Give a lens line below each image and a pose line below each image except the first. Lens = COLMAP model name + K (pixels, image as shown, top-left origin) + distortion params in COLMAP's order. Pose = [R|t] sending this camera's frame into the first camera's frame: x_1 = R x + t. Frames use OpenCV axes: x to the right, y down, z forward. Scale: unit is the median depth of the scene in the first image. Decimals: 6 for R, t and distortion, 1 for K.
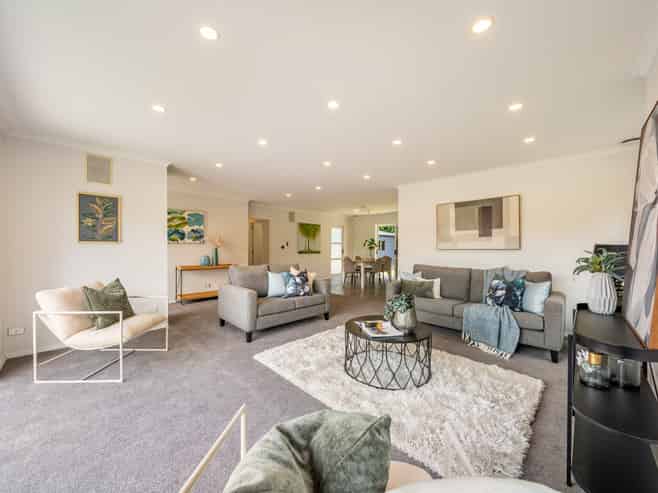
lens RADIAL K [[259.3, 0, 329.4], [0, 259.3, 246.3], [0, 0, 1]] dist [-0.002815, -0.000110]
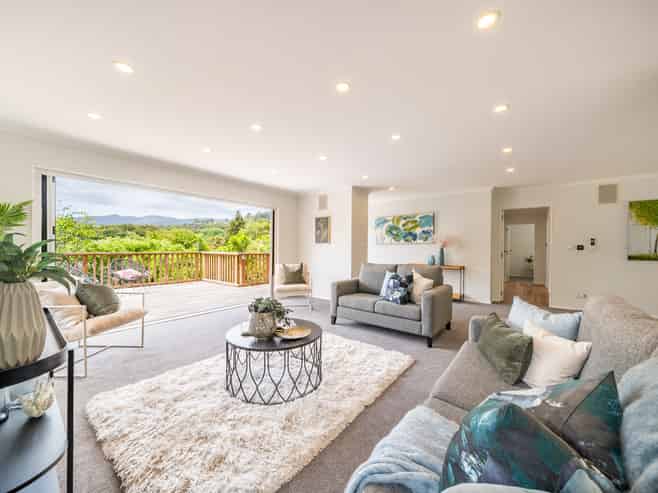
lens RADIAL K [[259.3, 0, 327.7], [0, 259.3, 247.8], [0, 0, 1]] dist [-0.002815, -0.000110]
pose [[0.099154, -0.002241, -0.995070, 0.527535], [-0.003747, 0.999990, -0.002625, 0.011025], [0.995065, 0.003989, 0.099144, 0.511228]]
